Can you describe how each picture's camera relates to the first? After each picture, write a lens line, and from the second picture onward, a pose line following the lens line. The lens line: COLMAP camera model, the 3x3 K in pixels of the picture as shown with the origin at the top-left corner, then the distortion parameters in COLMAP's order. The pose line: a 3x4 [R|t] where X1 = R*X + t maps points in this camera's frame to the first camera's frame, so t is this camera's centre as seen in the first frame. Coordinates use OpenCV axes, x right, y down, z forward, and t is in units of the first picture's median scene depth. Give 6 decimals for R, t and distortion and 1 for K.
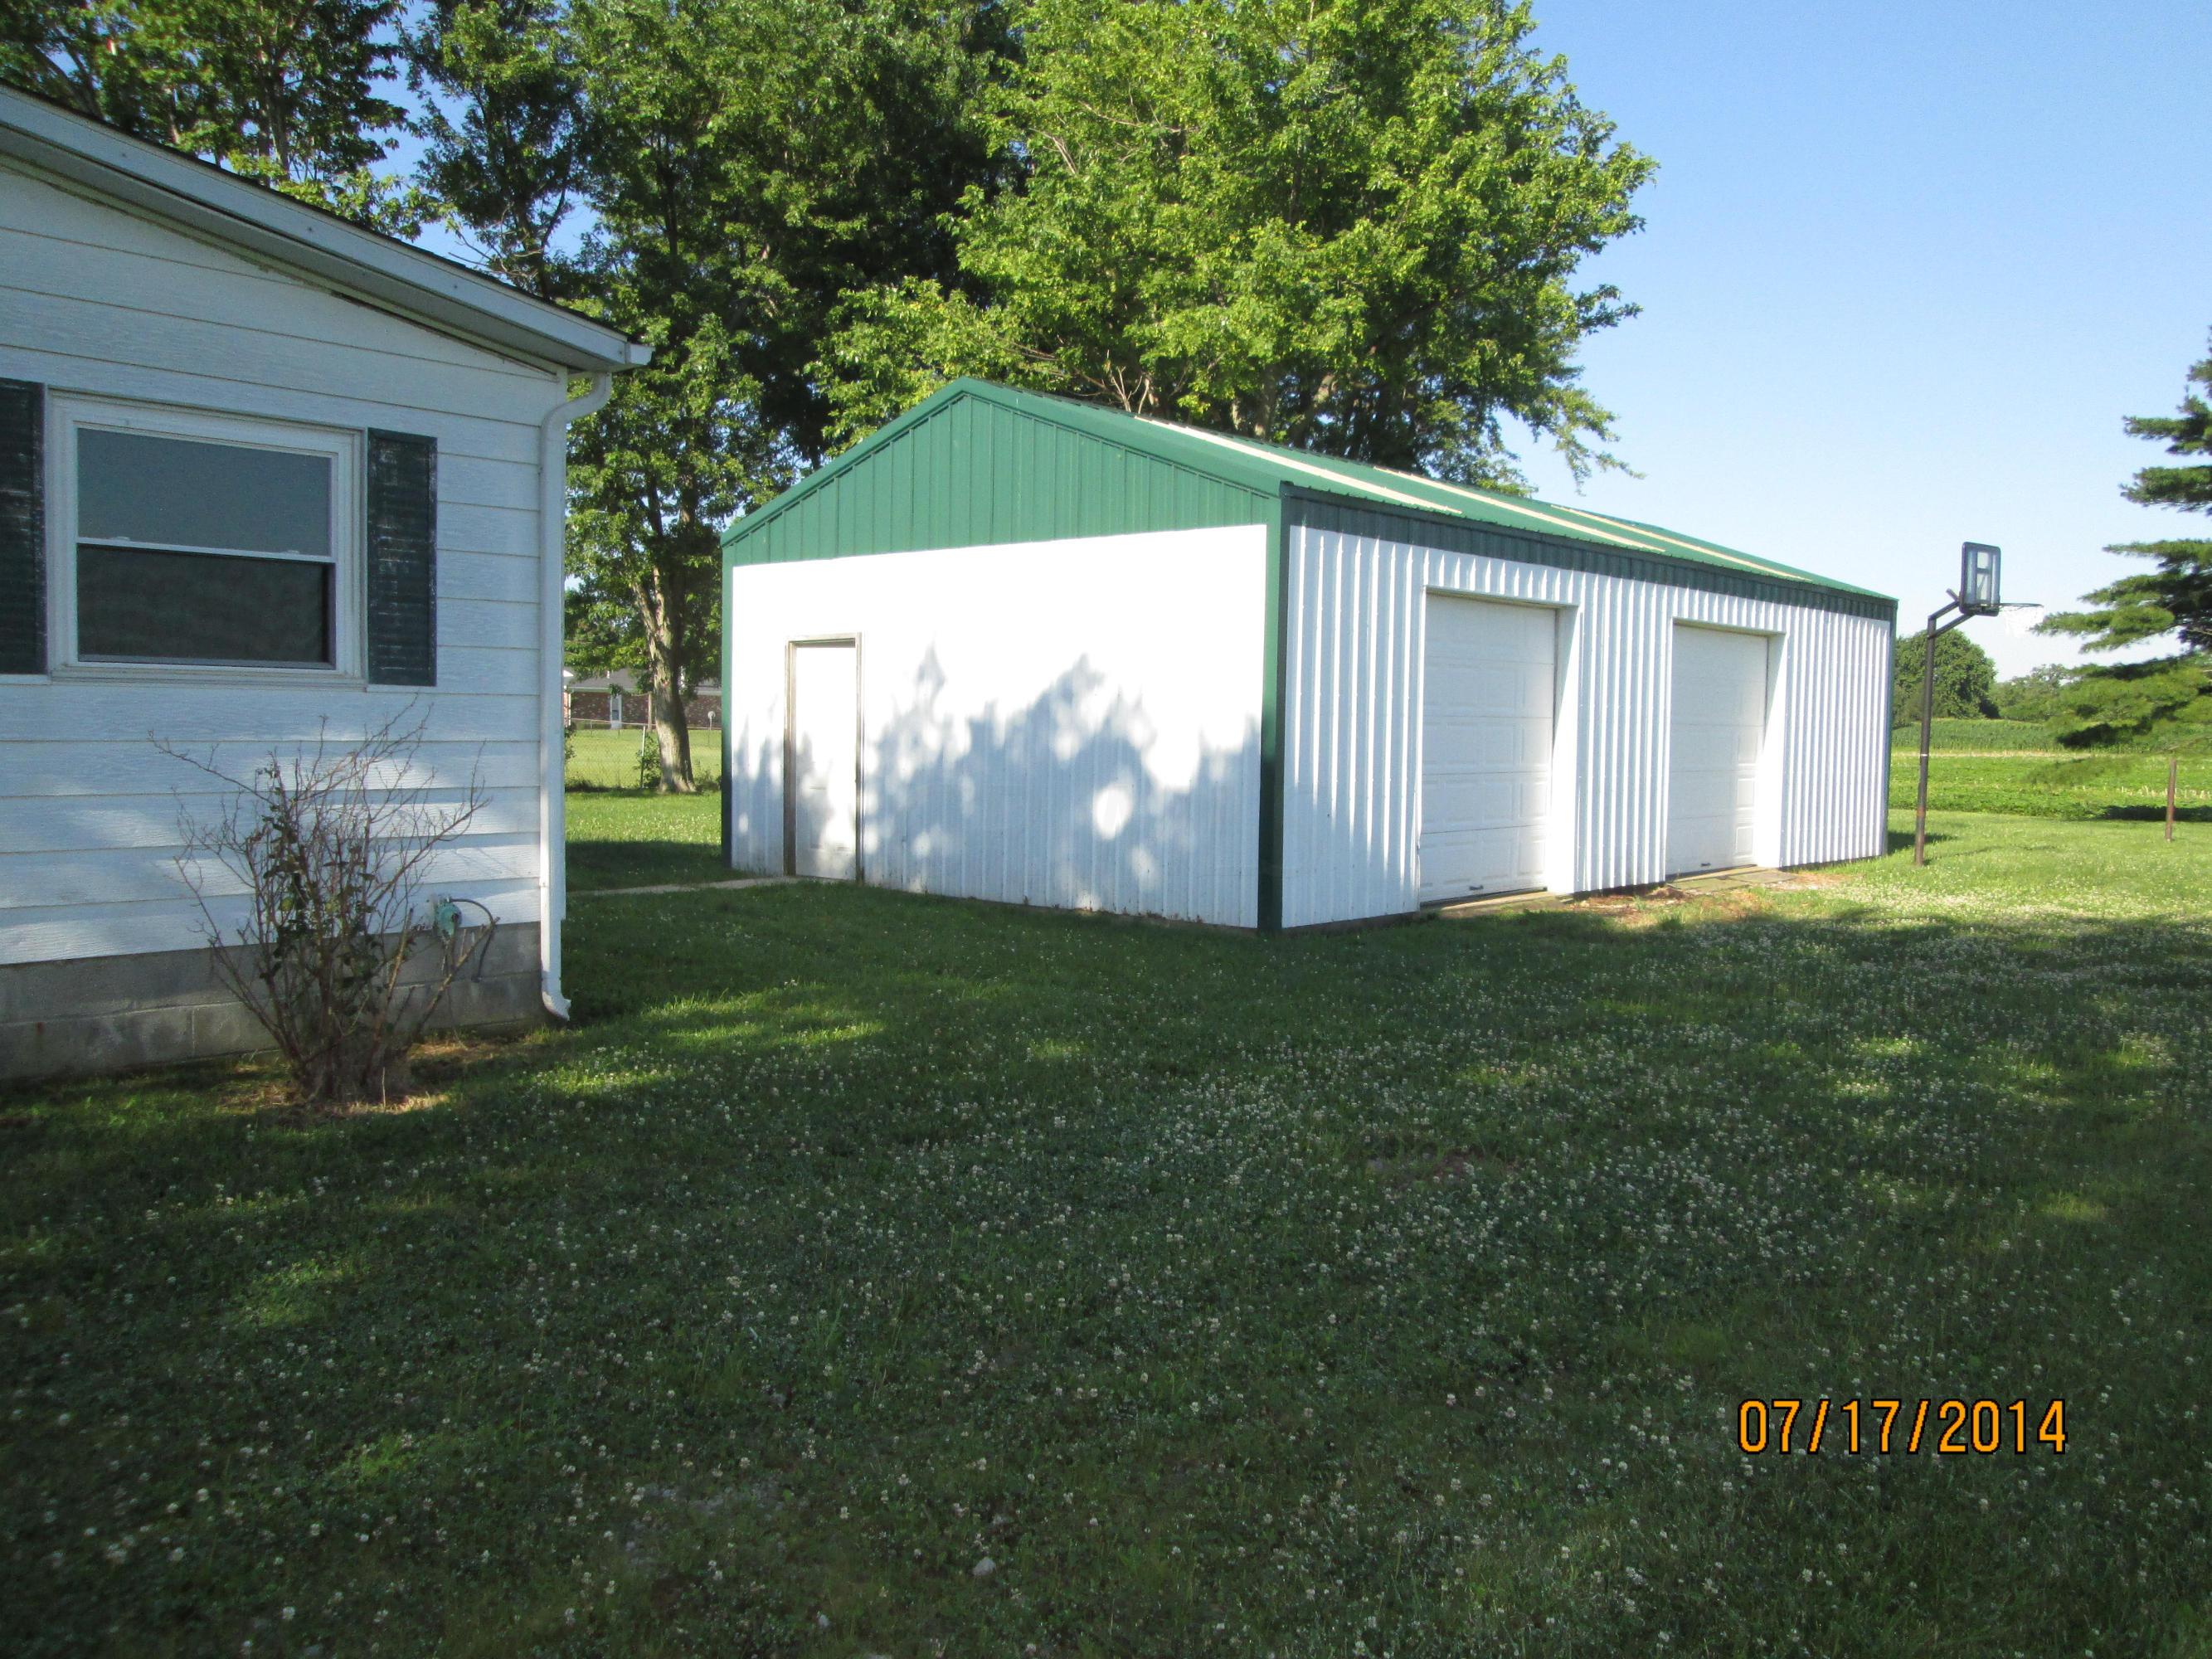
lens RADIAL K [[1830.4, 0, 1106.0], [0, 1830.4, 829.5], [0, 0, 1]] dist [0.057713, 0.001309]
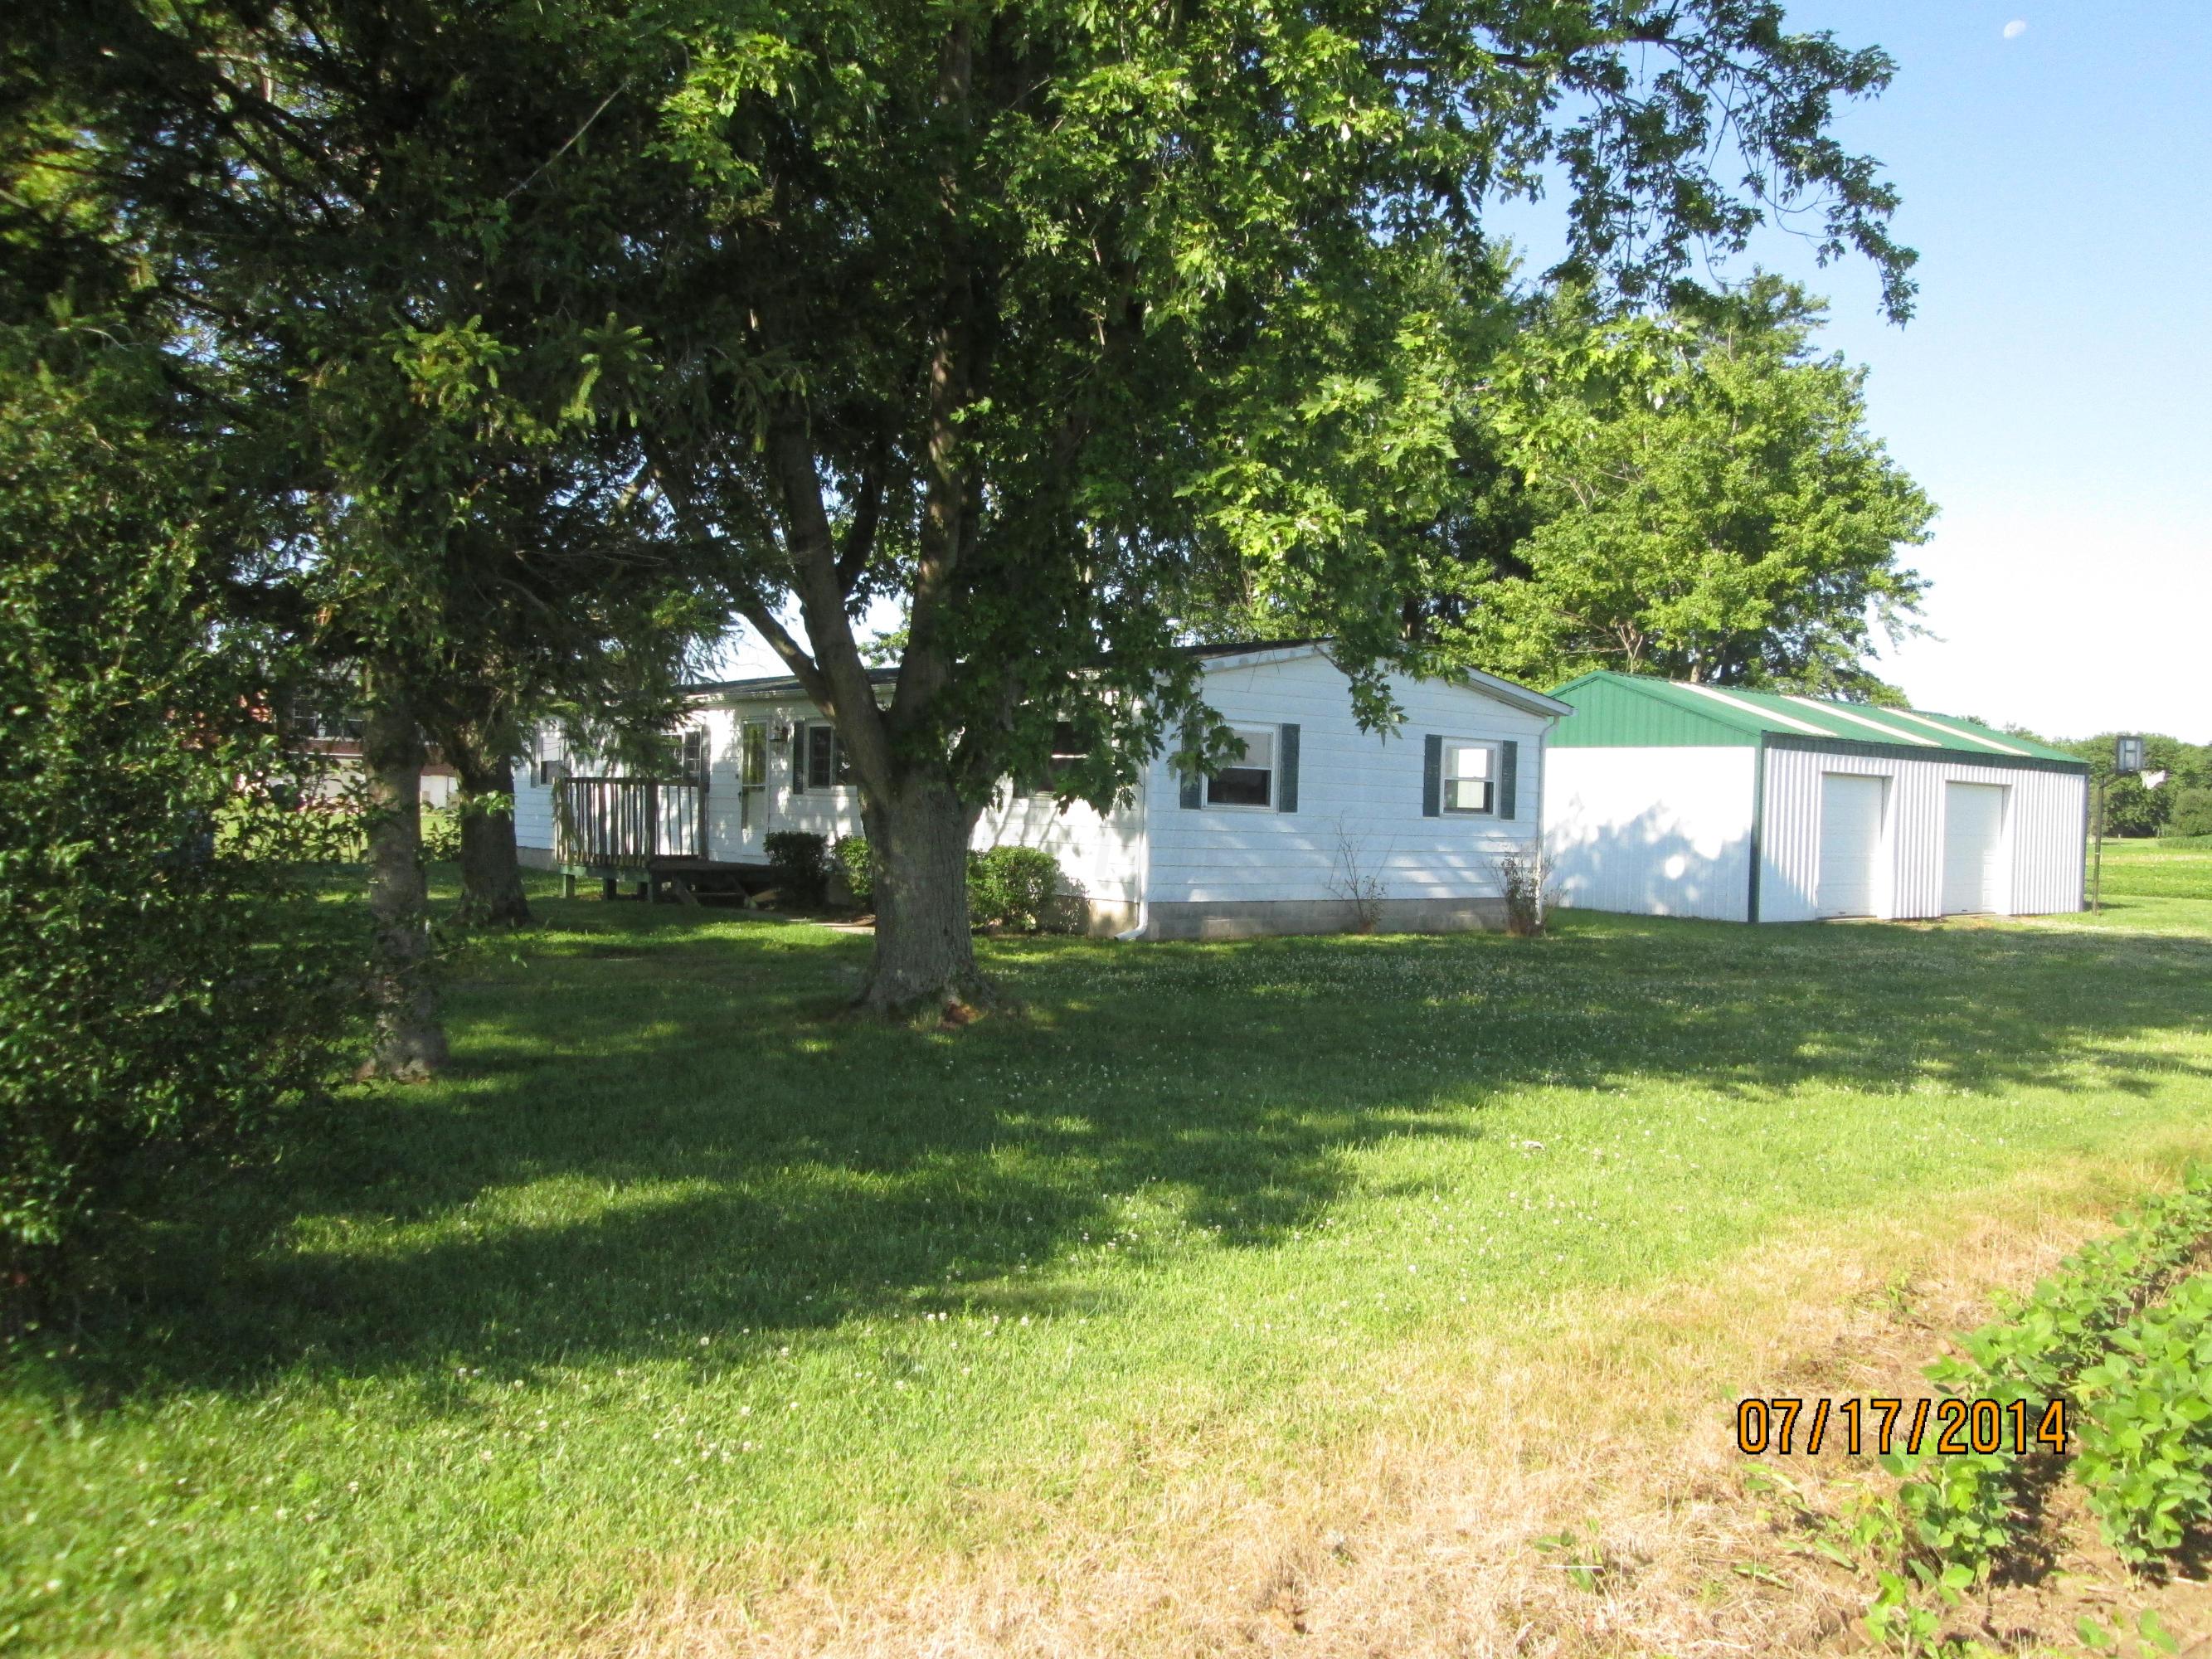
lens RADIAL K [[1849.5, 0, 1109.0], [0, 1849.5, 776.0], [0, 0, 1]] dist [-0.012443, -0.005316]
pose [[0.988178, 0.021717, -0.151766, -0.274270], [-0.032150, 0.997260, -0.066628, 0.039441], [0.149904, 0.070719, 0.986168, -1.073833]]
